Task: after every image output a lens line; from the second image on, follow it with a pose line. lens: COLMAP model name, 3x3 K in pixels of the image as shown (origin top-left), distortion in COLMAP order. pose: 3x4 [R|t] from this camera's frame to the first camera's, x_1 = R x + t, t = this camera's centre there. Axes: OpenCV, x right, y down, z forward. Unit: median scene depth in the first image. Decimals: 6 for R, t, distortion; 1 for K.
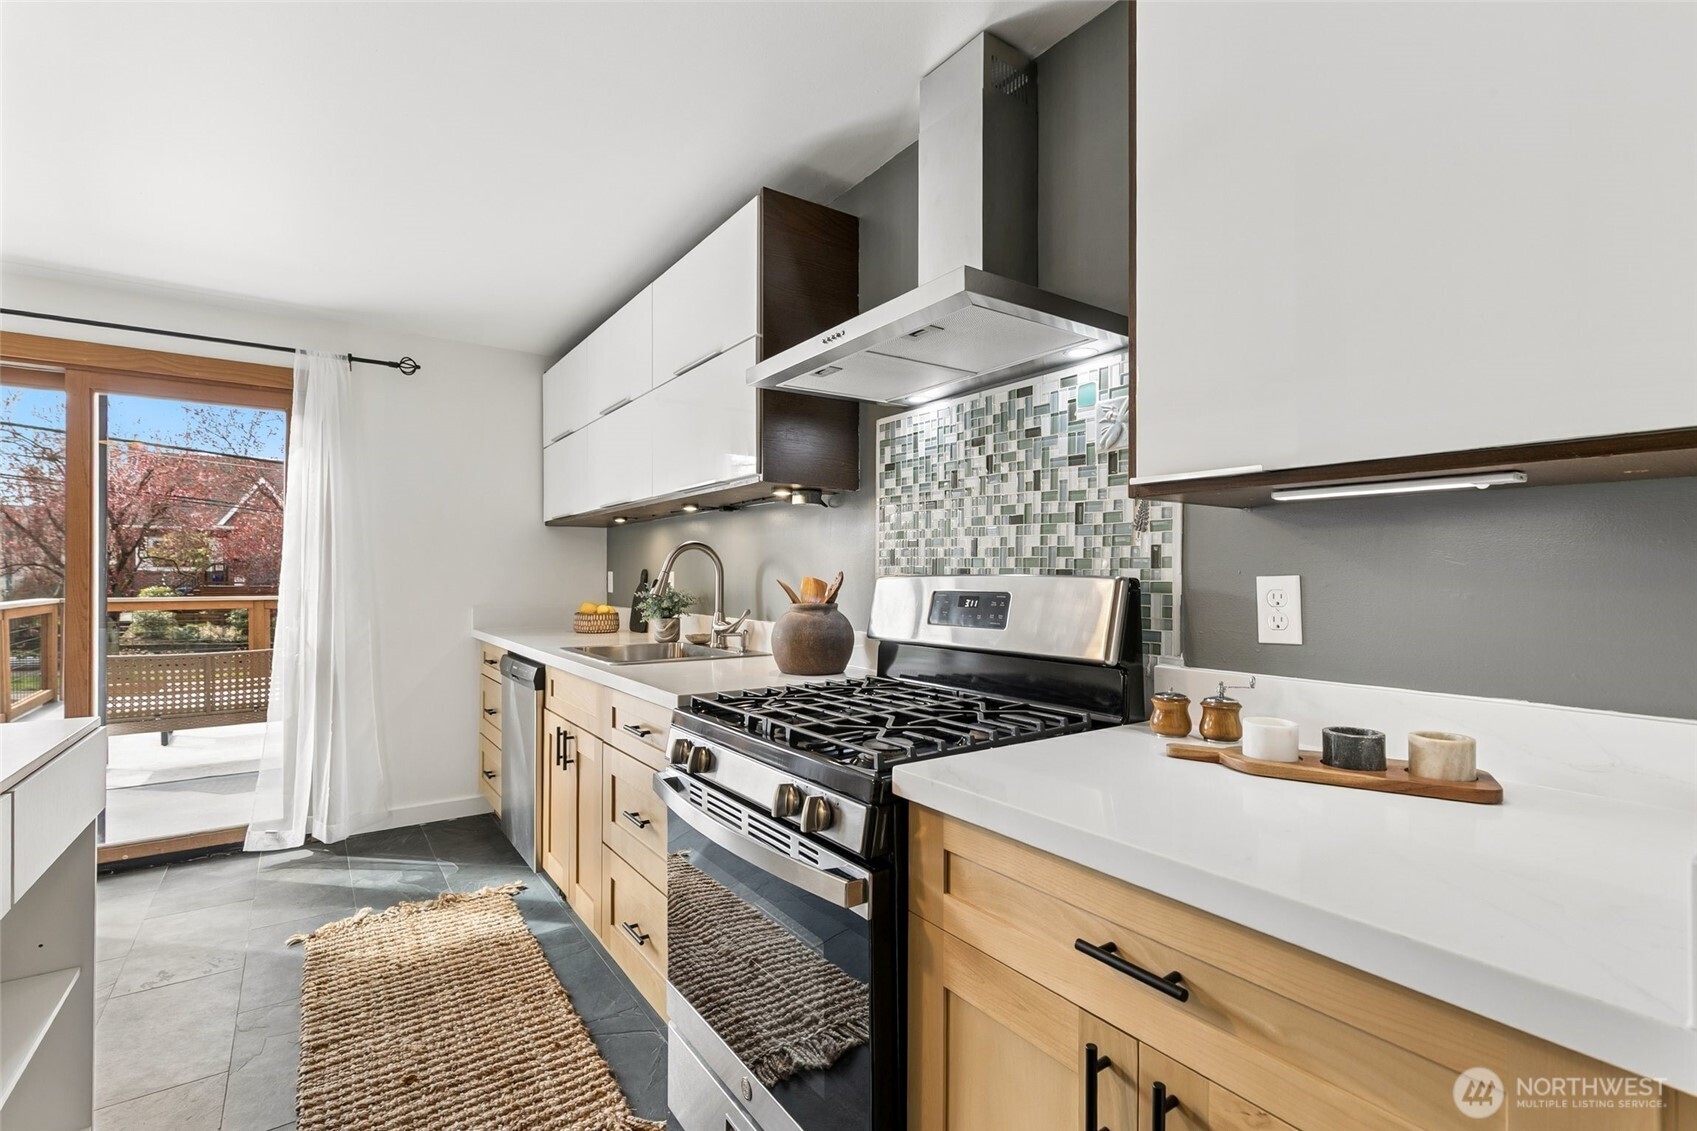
lens RADIAL K [[764.3, 0, 857.8], [0, 764.3, 572.1], [0, 0, 1]] dist [0.002745, 0.000659]
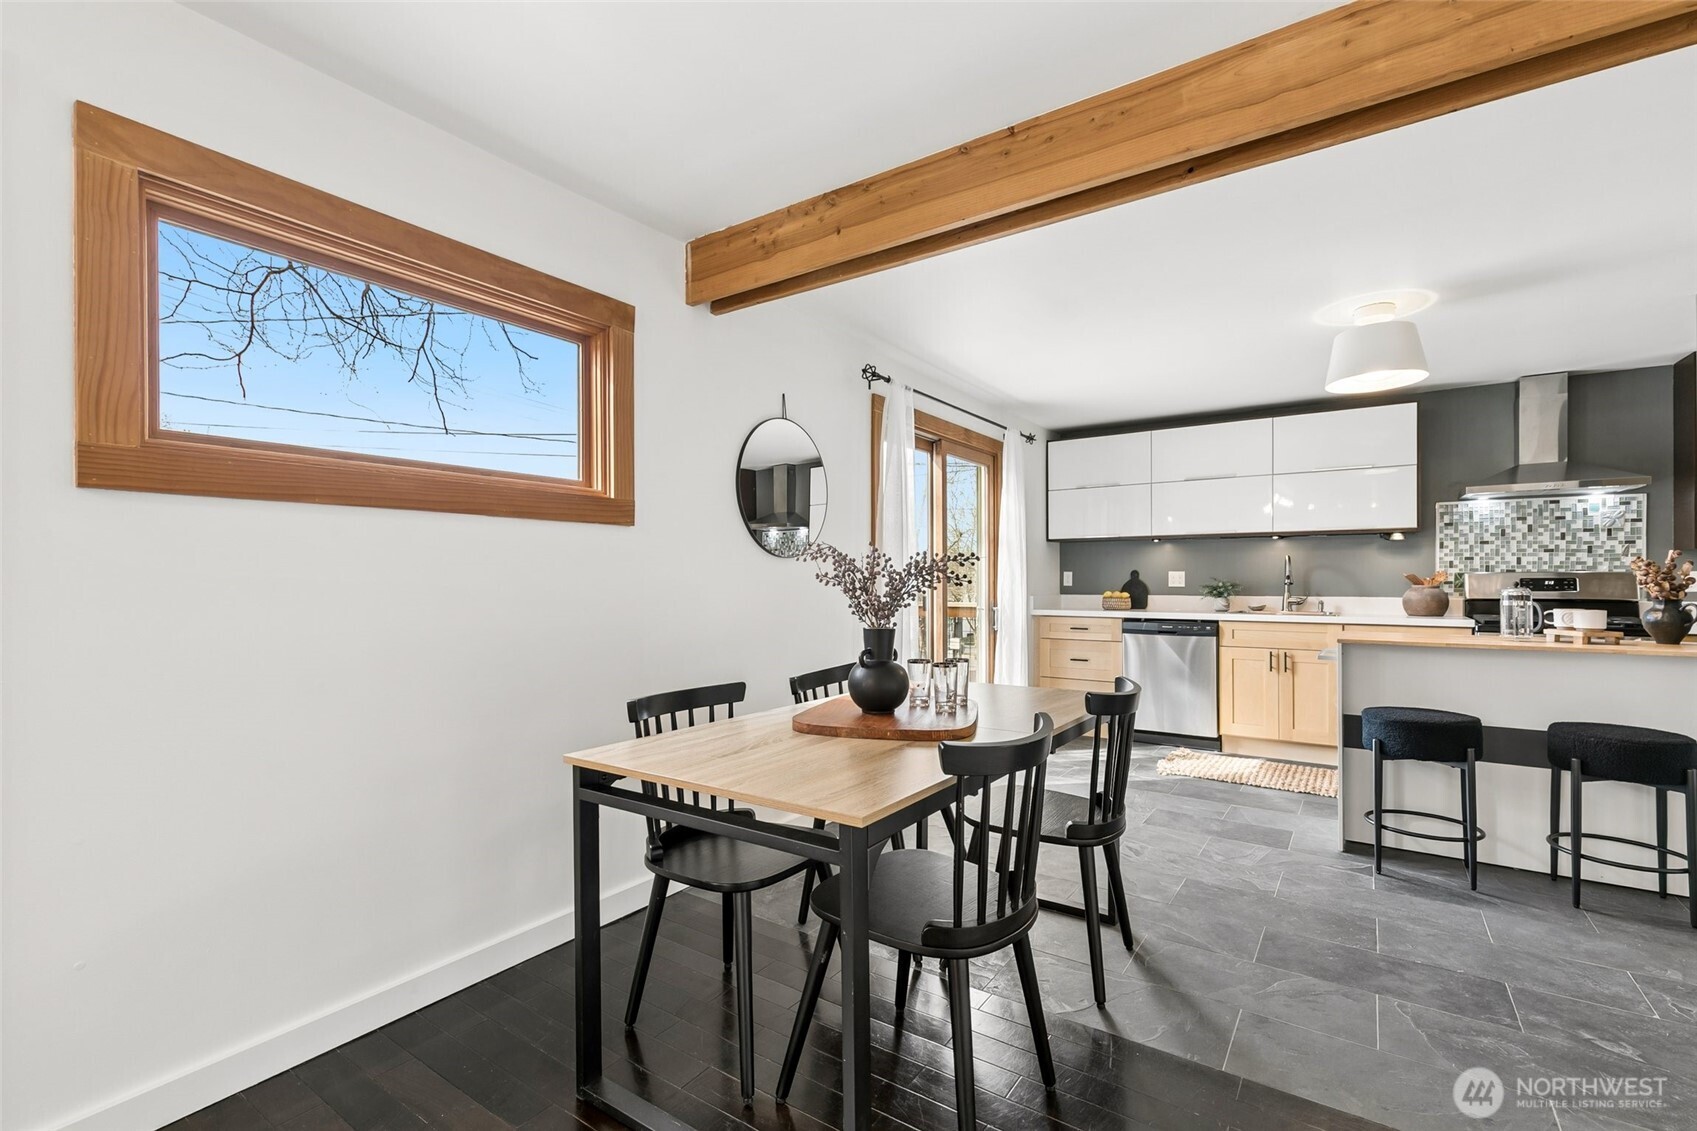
lens RADIAL K [[764.3, 0, 841.8], [0, 764.3, 580.5], [0, 0, 1]] dist [0.002745, 0.000659]
pose [[0.942606, -0.004771, 0.333874, -2.834129], [0.001735, 0.999954, 0.009391, 0.004974], [-0.333904, -0.008273, 0.942571, -0.635607]]
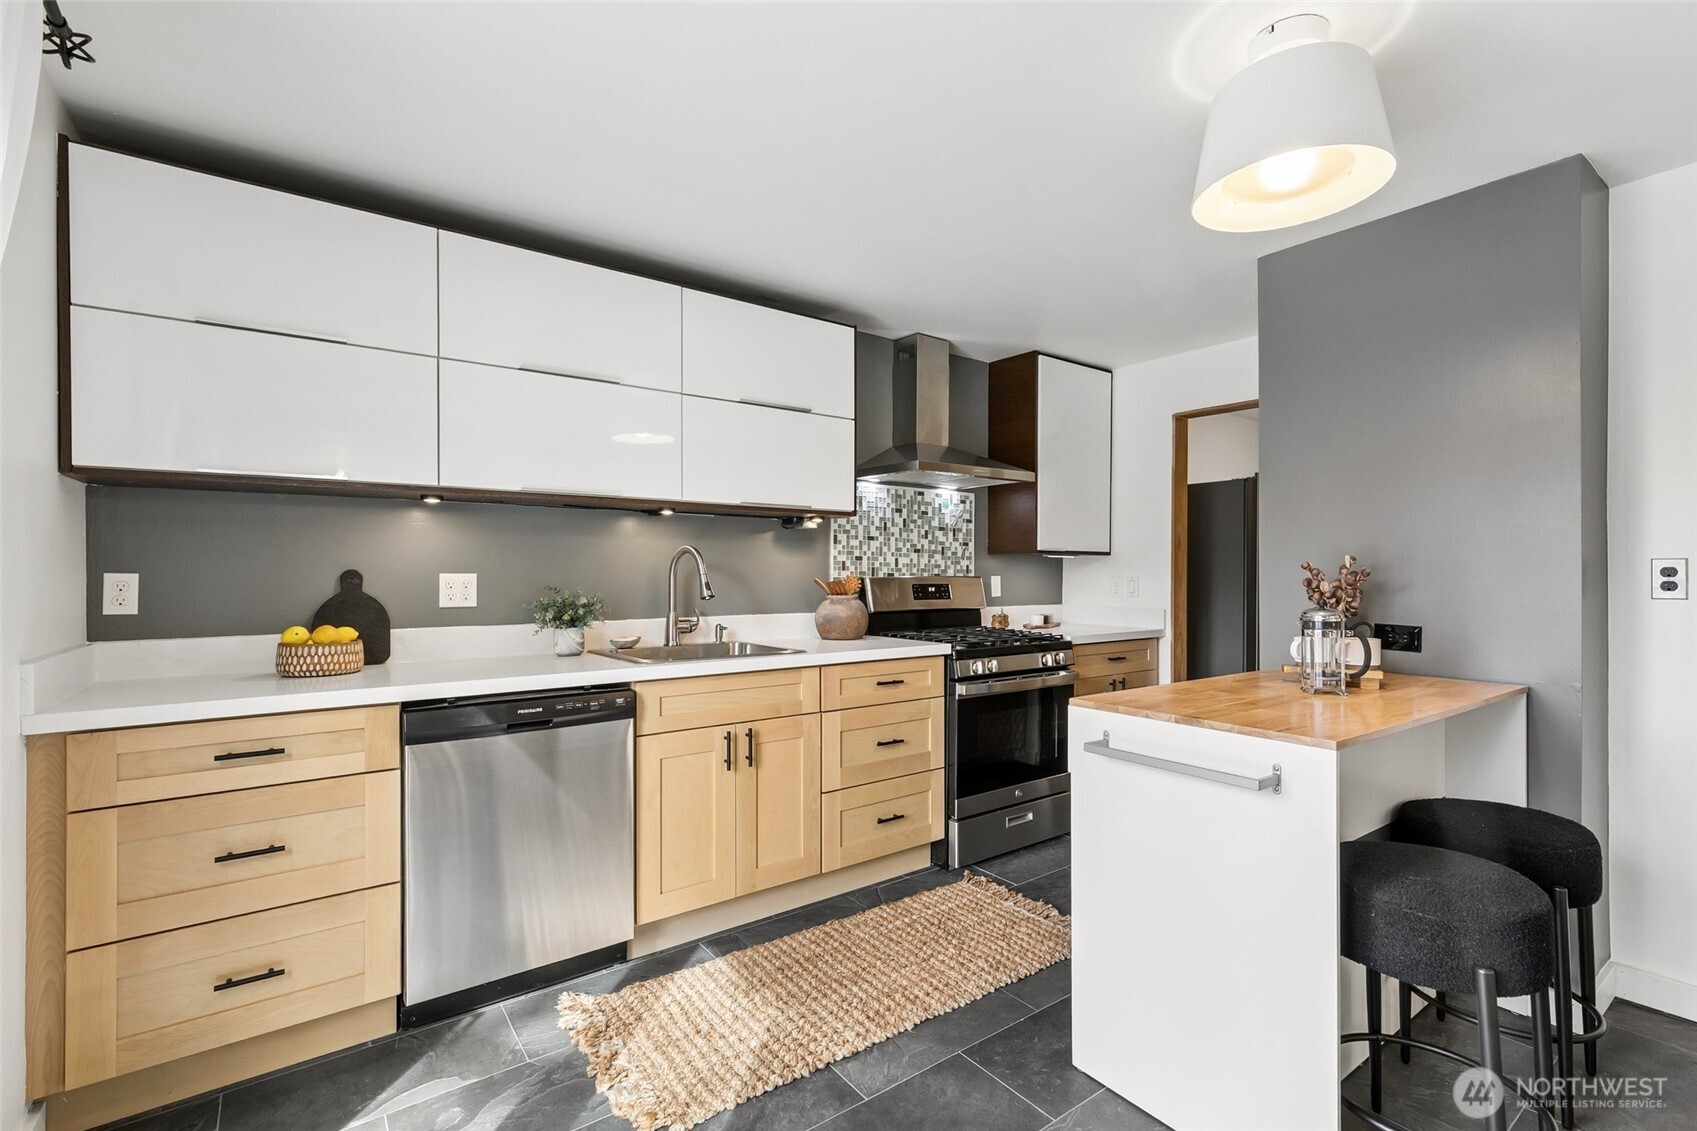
lens RADIAL K [[764.3, 0, 858.5], [0, 764.3, 568.7], [0, 0, 1]] dist [0.002745, 0.000659]
pose [[-0.026217, 0.003470, 0.999650, -1.907485], [-0.006309, 0.999973, -0.003637, -0.008049], [-0.999636, -0.006402, -0.026195, 1.181460]]
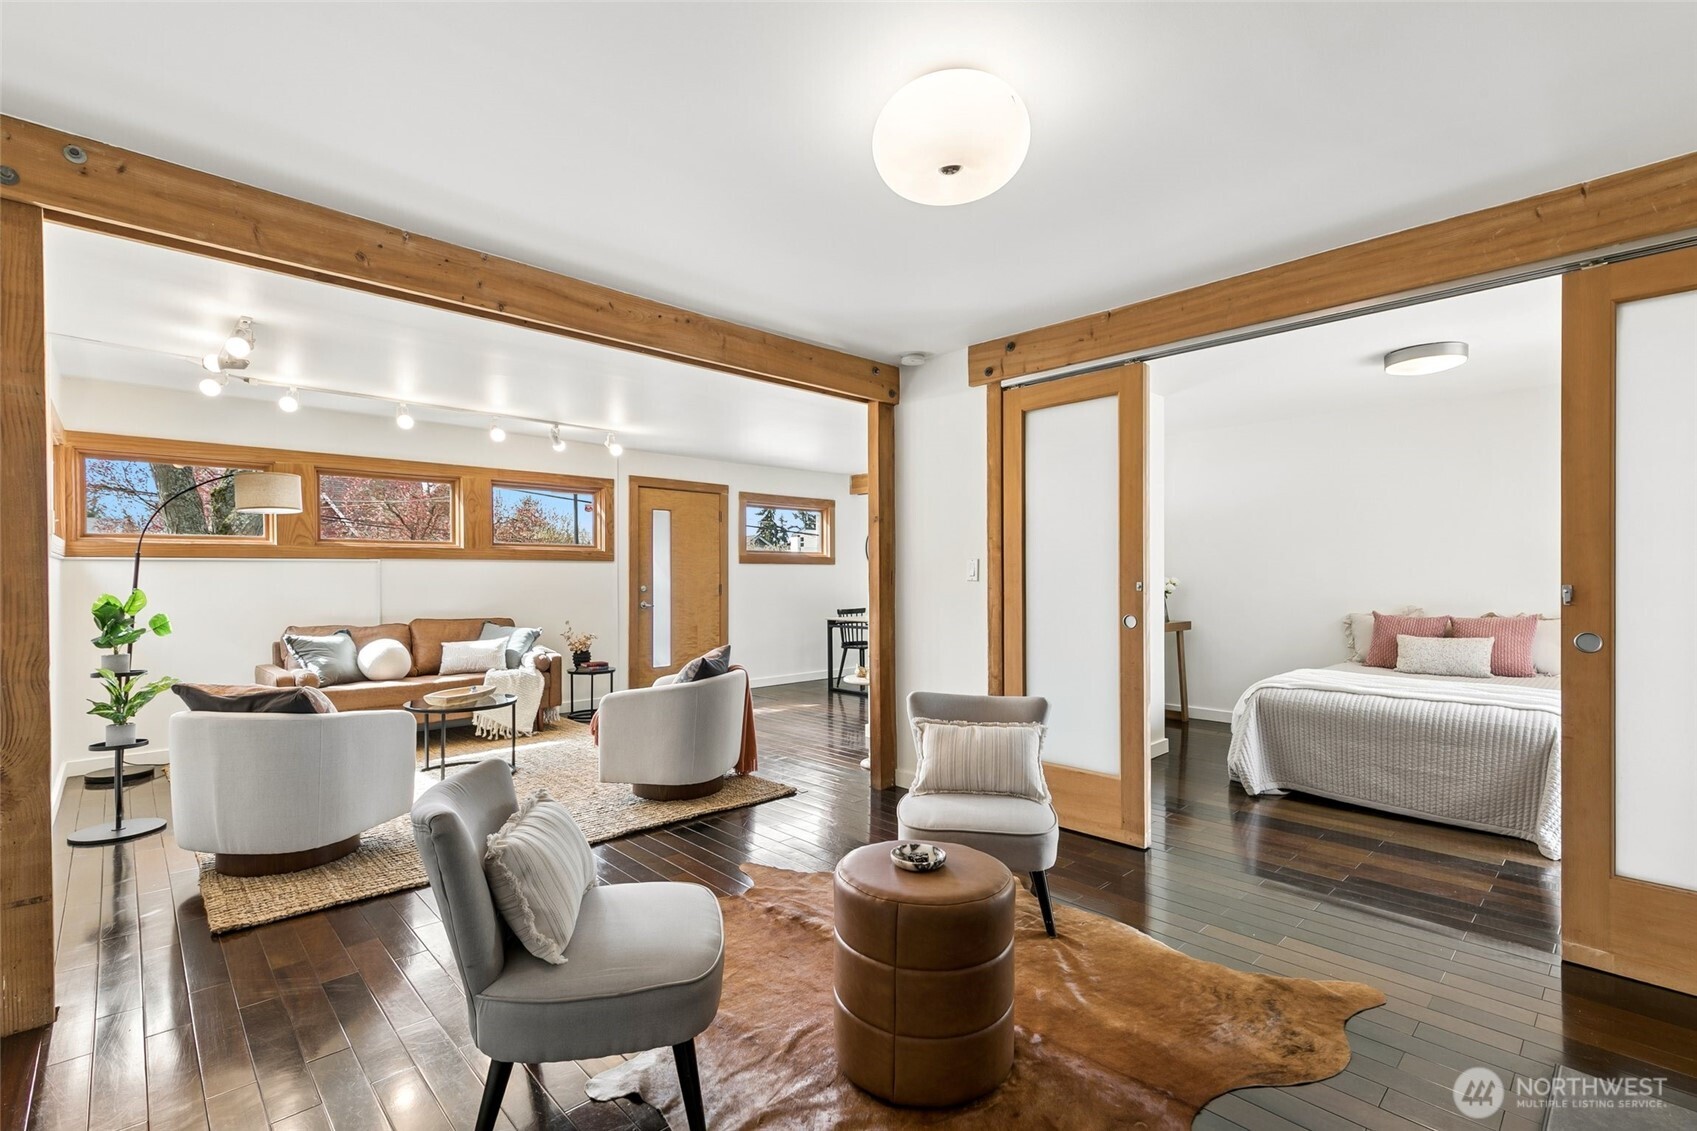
lens RADIAL K [[764.3, 0, 846.7], [0, 764.3, 579.6], [0, 0, 1]] dist [0.002745, 0.000659]
pose [[0.990855, -0.006997, 0.134748, -3.310355], [0.005307, 0.999903, 0.012896, -0.051393], [-0.134825, -0.012063, 0.990796, -4.021252]]
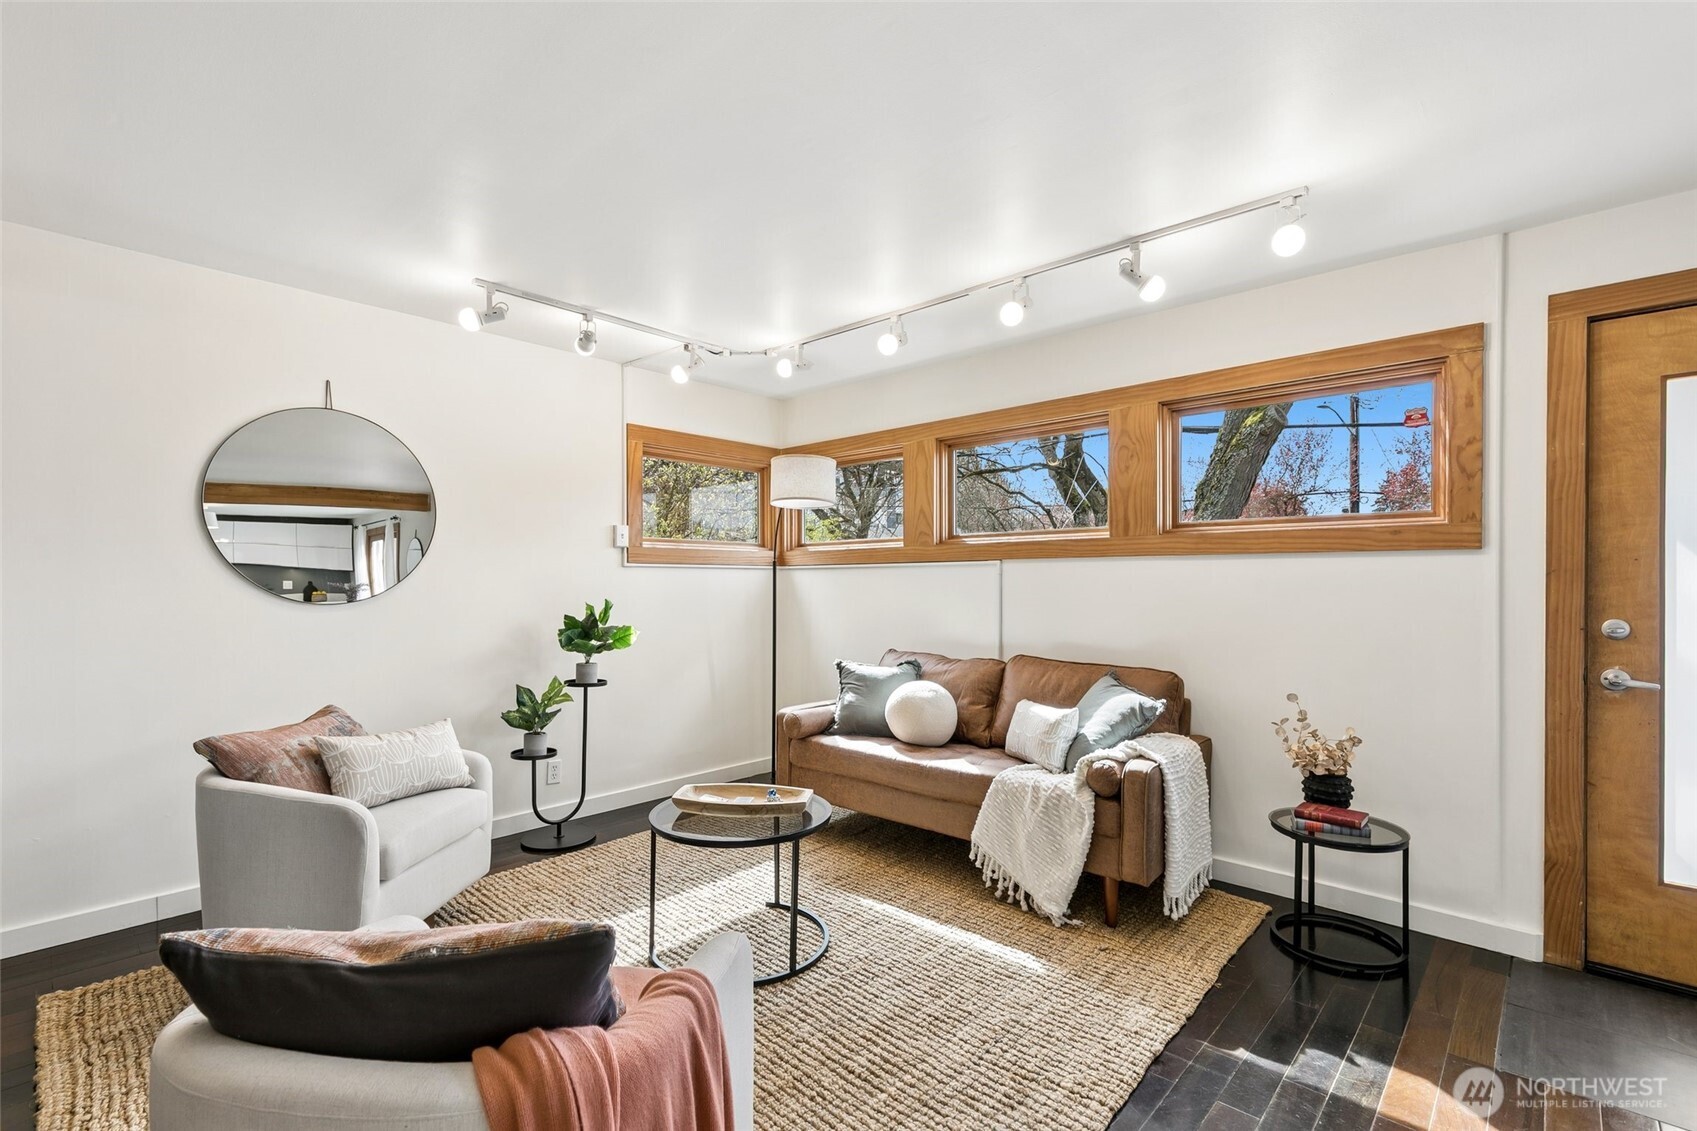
lens RADIAL K [[764.3, 0, 835.3], [0, 764.3, 591.4], [0, 0, 1]] dist [0.002745, 0.000659]
pose [[0.188013, 0.014974, -0.982052, -2.791308], [0.009616, 0.999808, 0.017085, -0.058801], [0.982119, -0.012655, 0.187833, -1.473476]]
